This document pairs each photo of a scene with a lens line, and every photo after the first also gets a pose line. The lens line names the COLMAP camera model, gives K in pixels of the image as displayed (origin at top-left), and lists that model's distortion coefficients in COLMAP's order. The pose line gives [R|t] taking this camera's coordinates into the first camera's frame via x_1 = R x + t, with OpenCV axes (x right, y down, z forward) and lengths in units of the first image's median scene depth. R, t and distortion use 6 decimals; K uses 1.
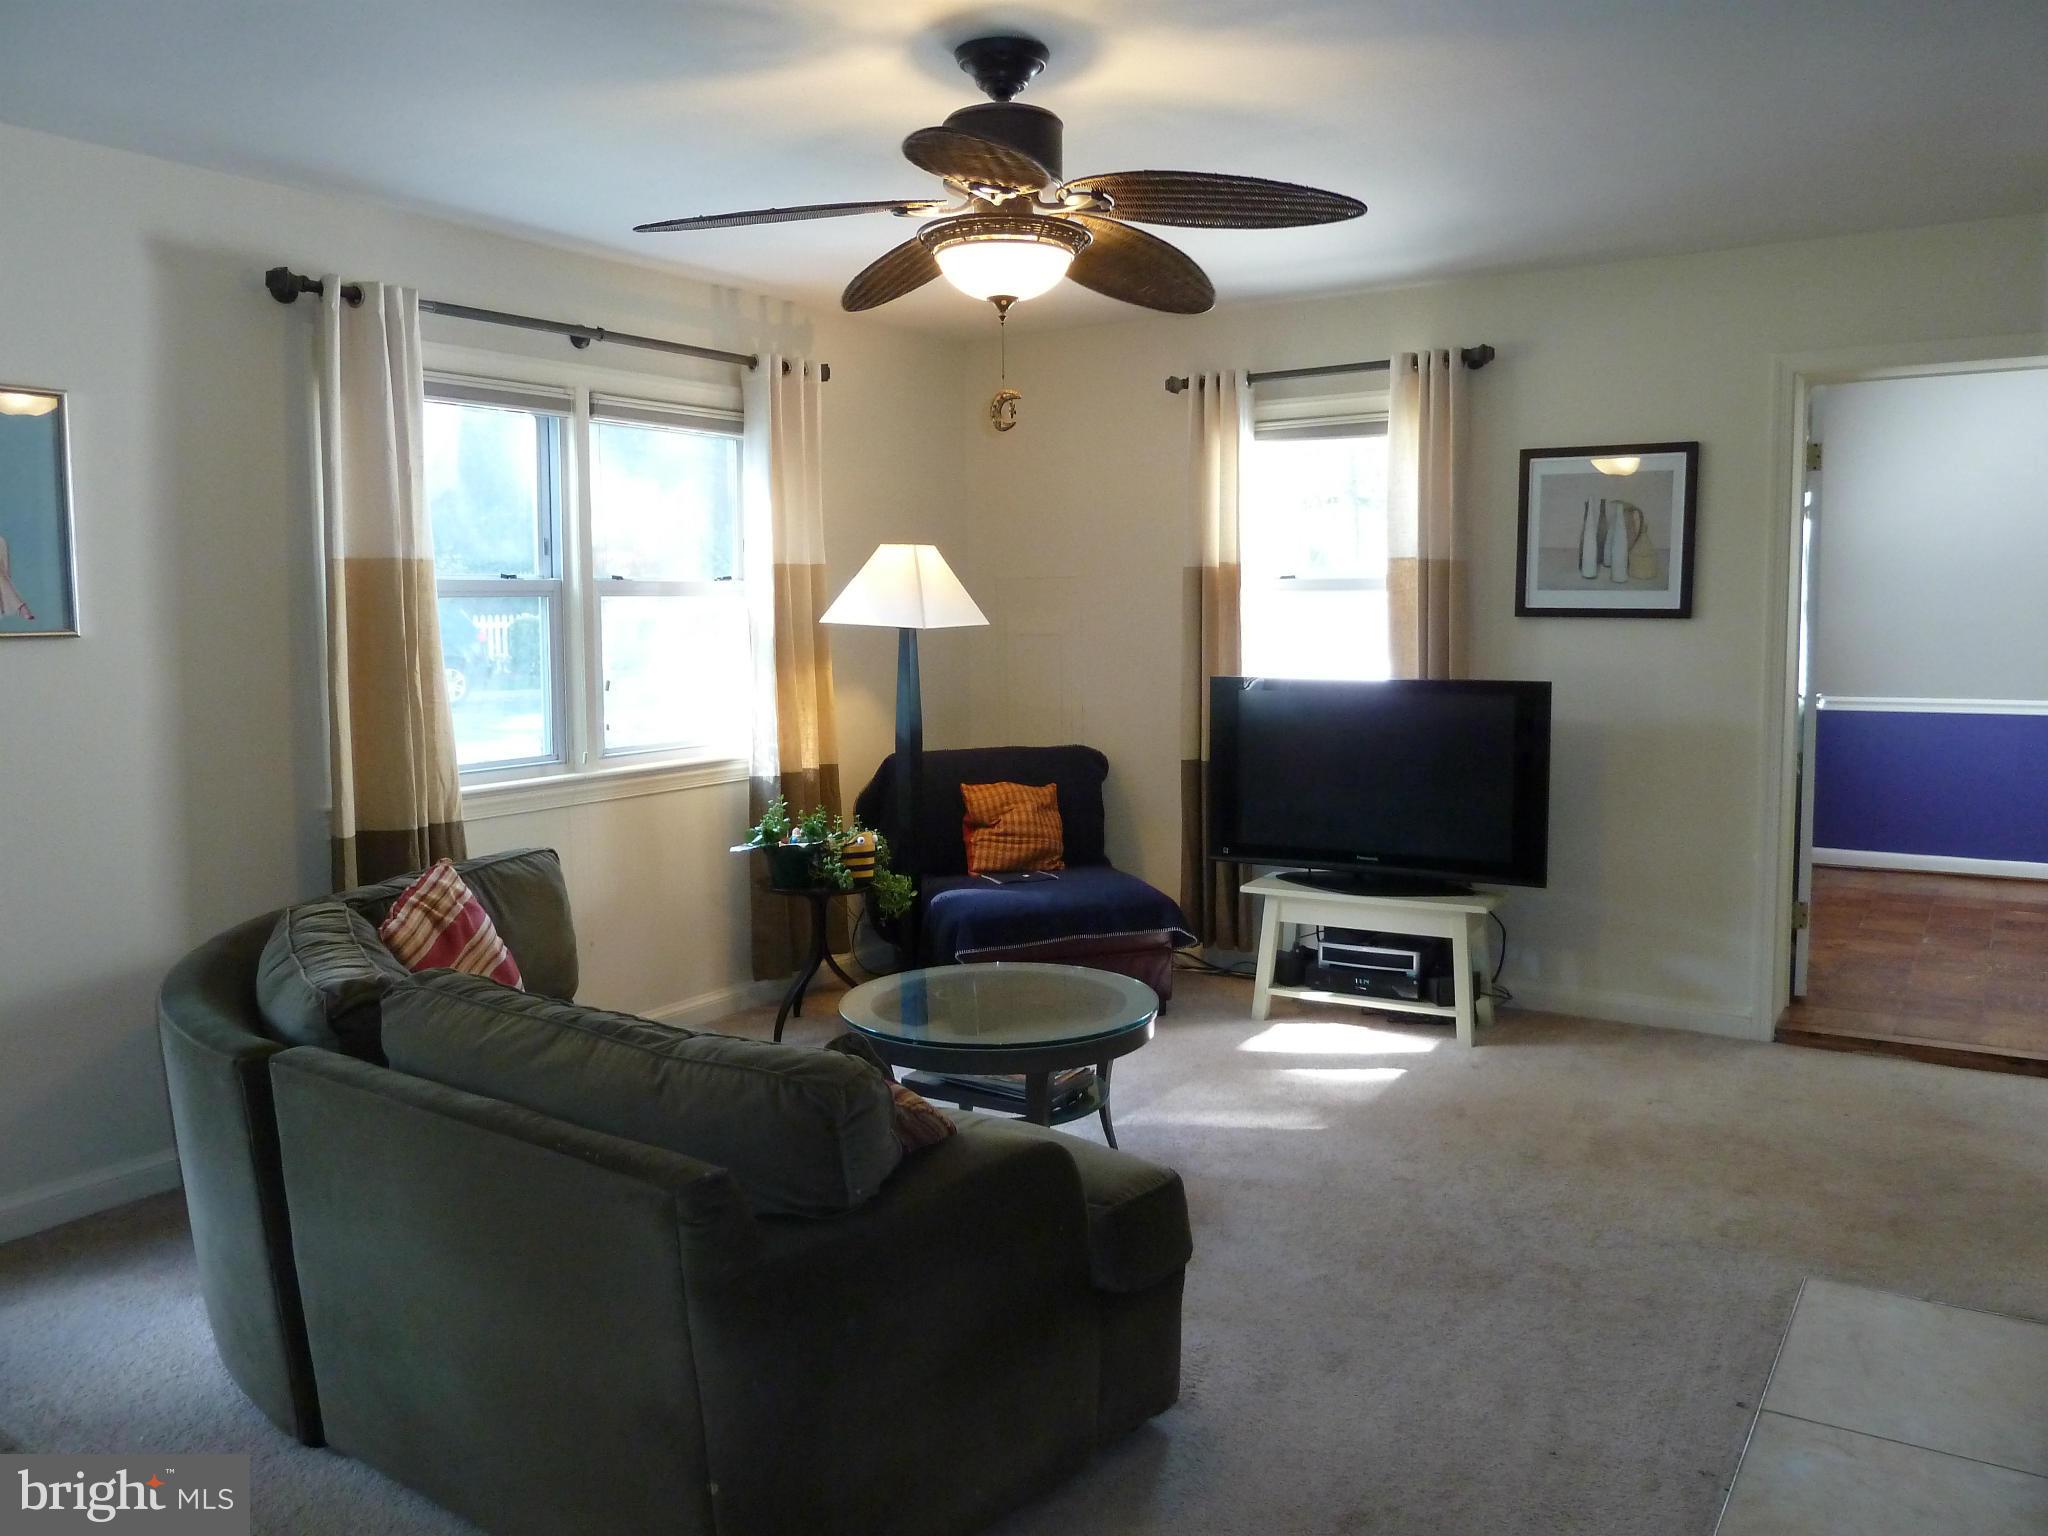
lens RADIAL K [[1540.4, 0, 1027.1], [0, 1540.4, 751.6], [0, 0, 1]] dist [-0.027196, -0.000089]
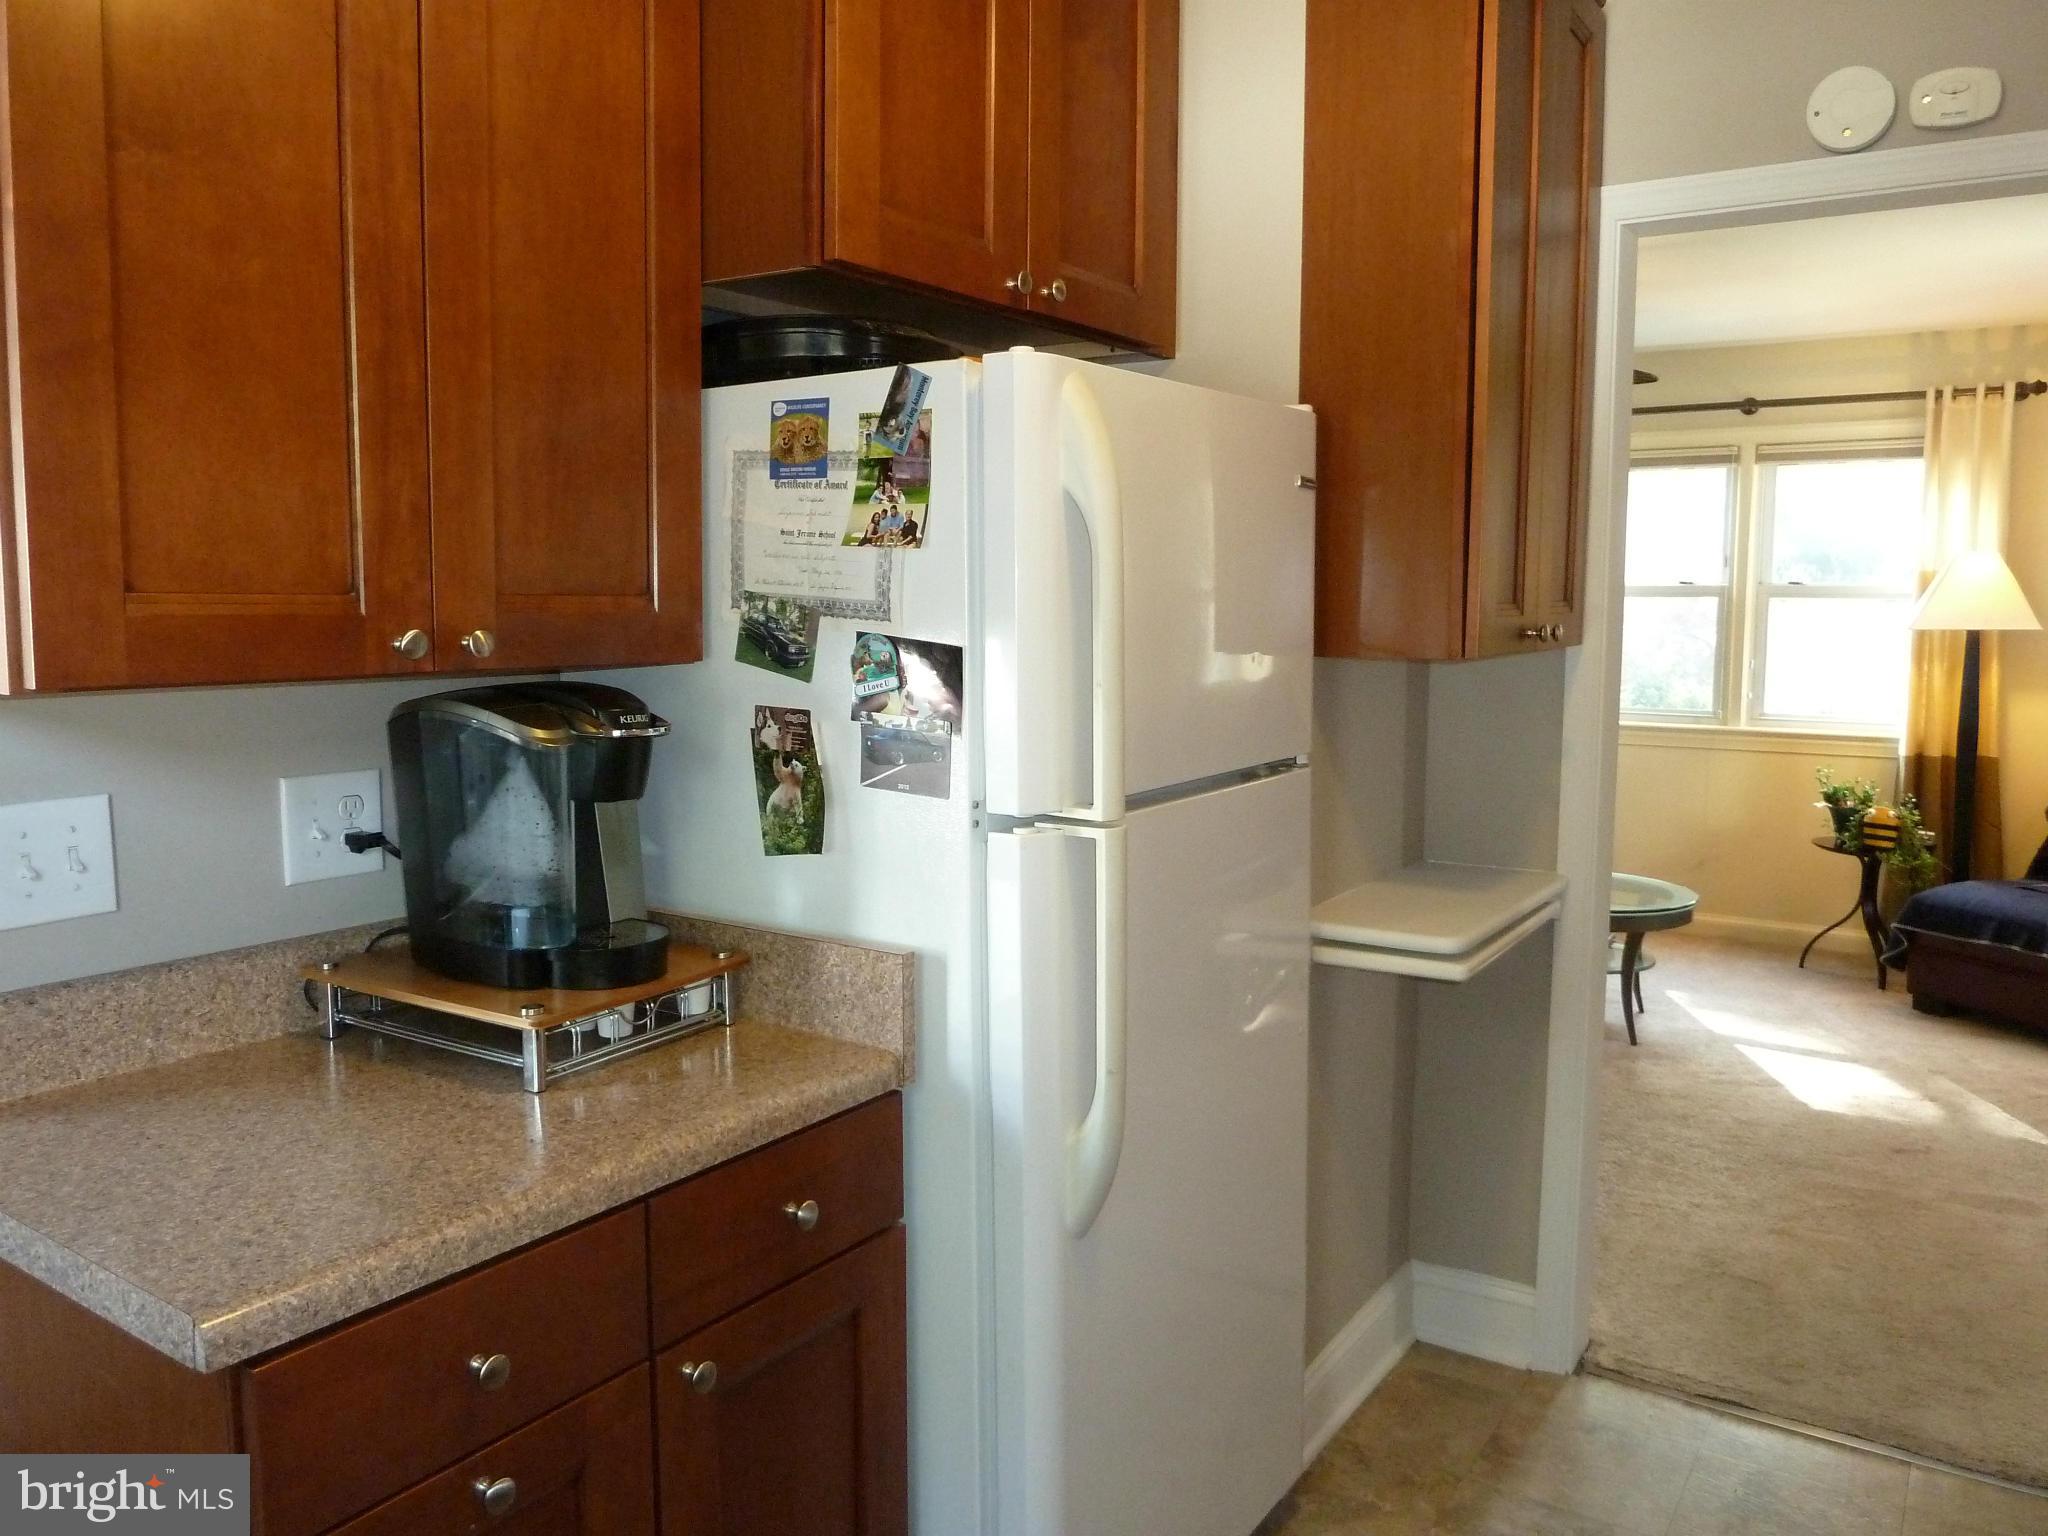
lens RADIAL K [[1540.4, 0, 1020.3], [0, 1540.4, 753.8], [0, 0, 1]] dist [-0.027196, -0.000089]
pose [[-0.018460, 0.113525, -0.993364, 1.015064], [-0.097961, 0.988547, 0.114795, -0.053037], [0.995019, 0.099430, -0.007127, 0.363380]]
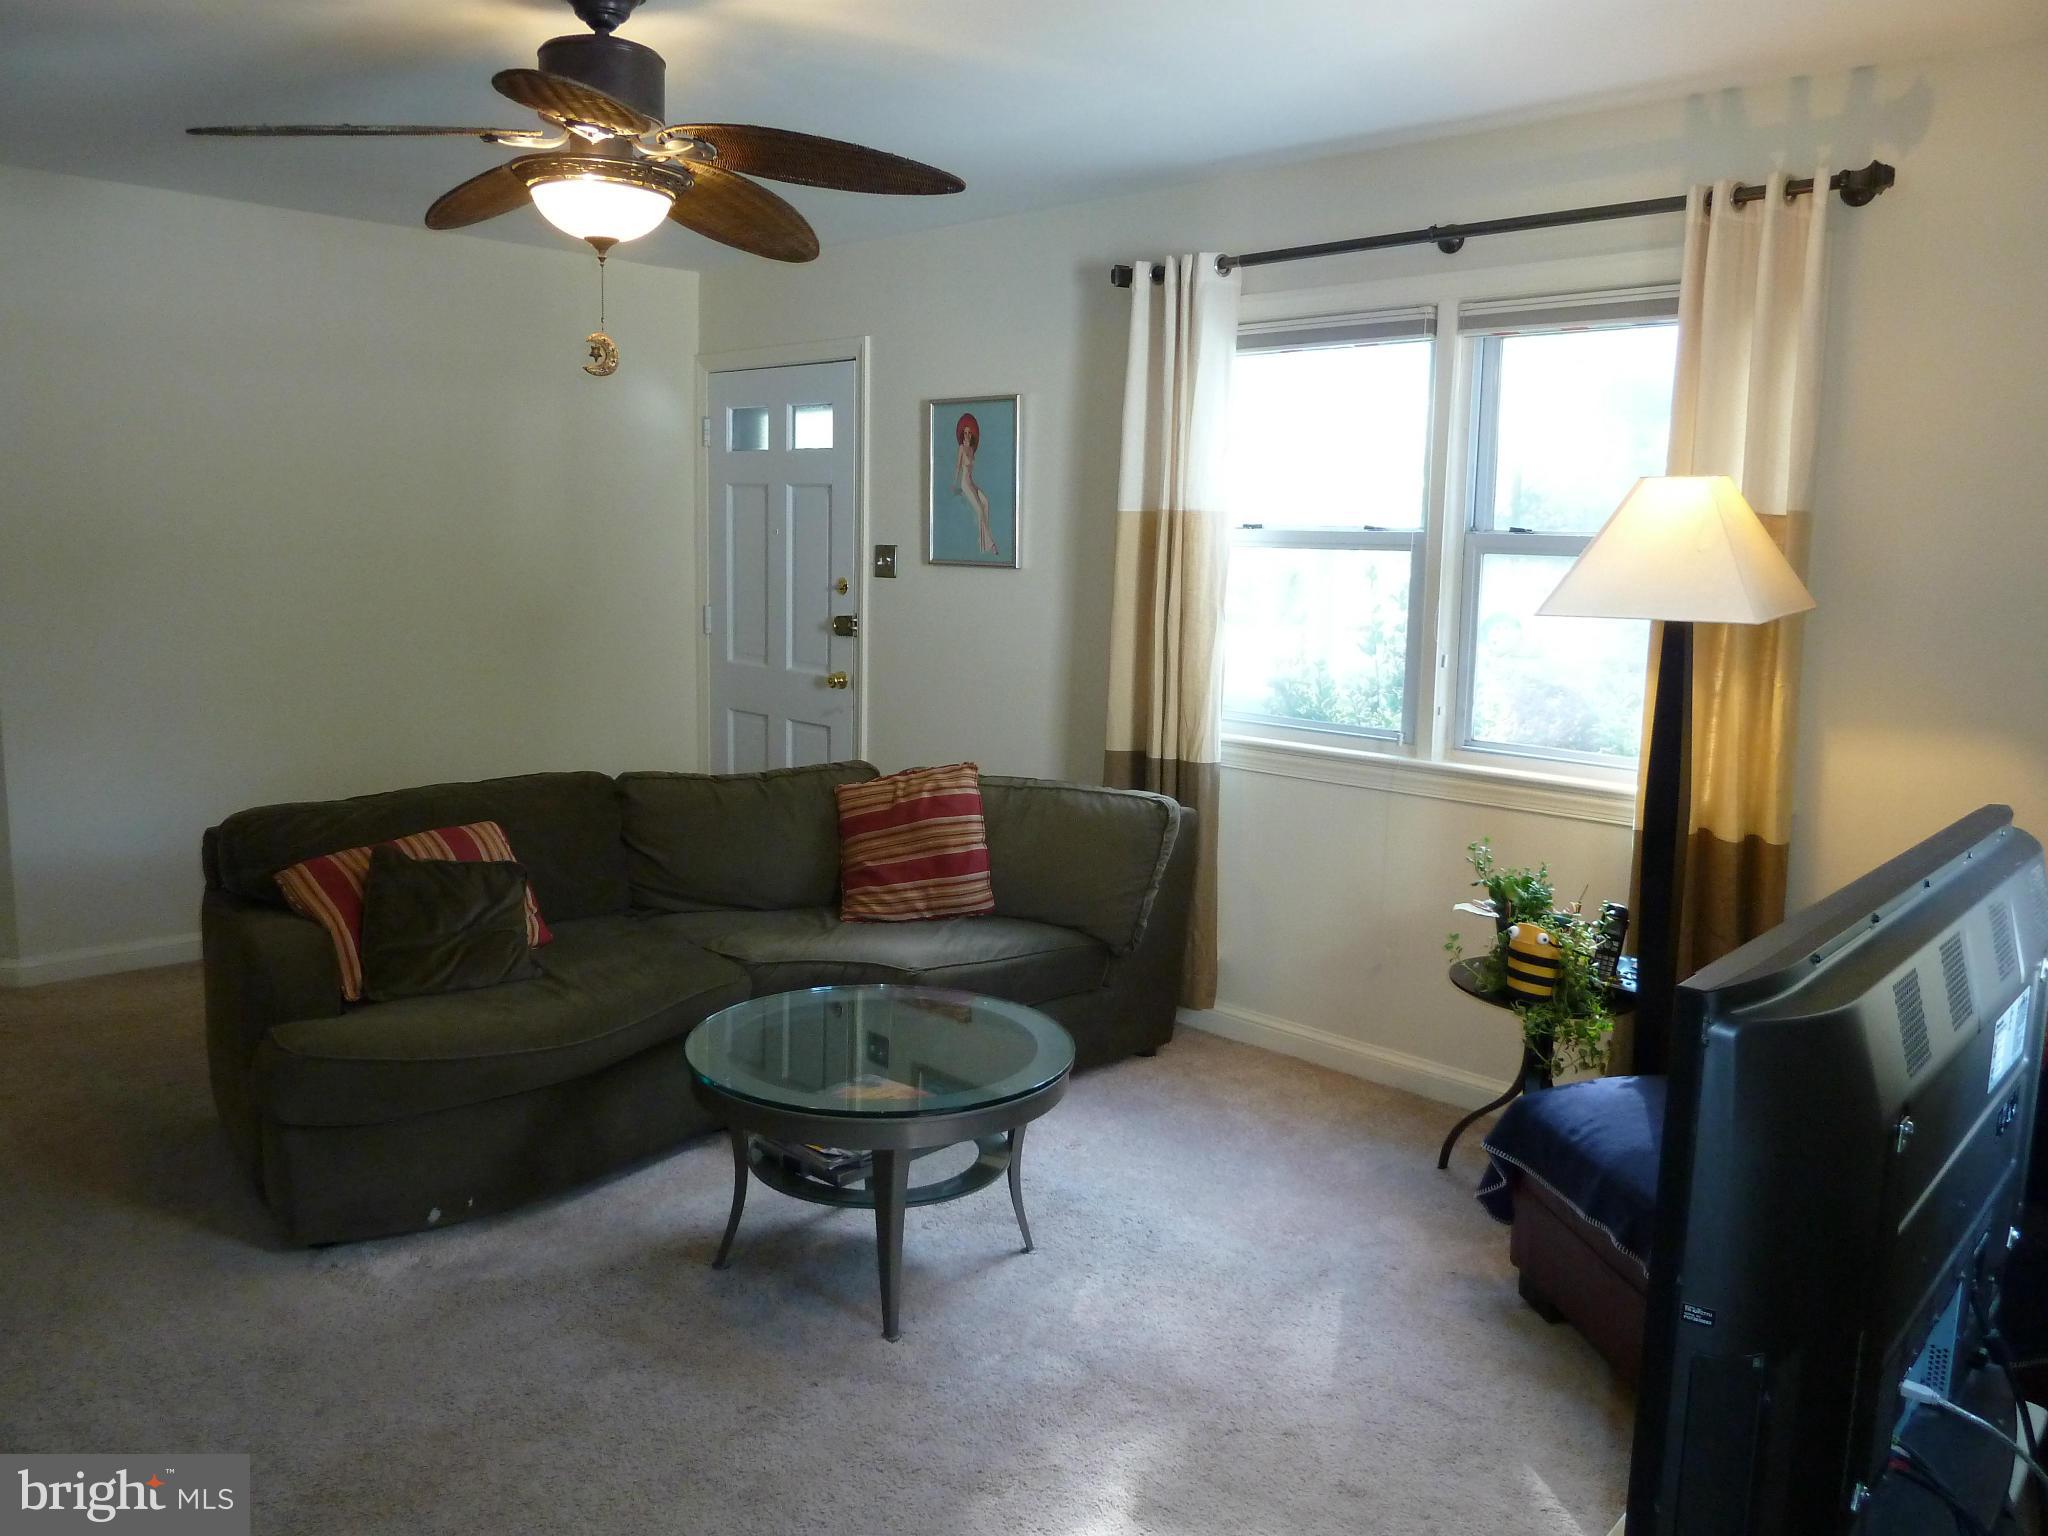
lens RADIAL K [[1540.4, 0, 1041.1], [0, 1540.4, 756.4], [0, 0, 1]] dist [-0.027196, -0.000089]
pose [[-0.192913, 0.147245, -0.970105, 0.550342], [-0.117620, 0.978077, 0.171845, -0.103620], [0.974141, 0.147255, -0.171365, 0.889038]]
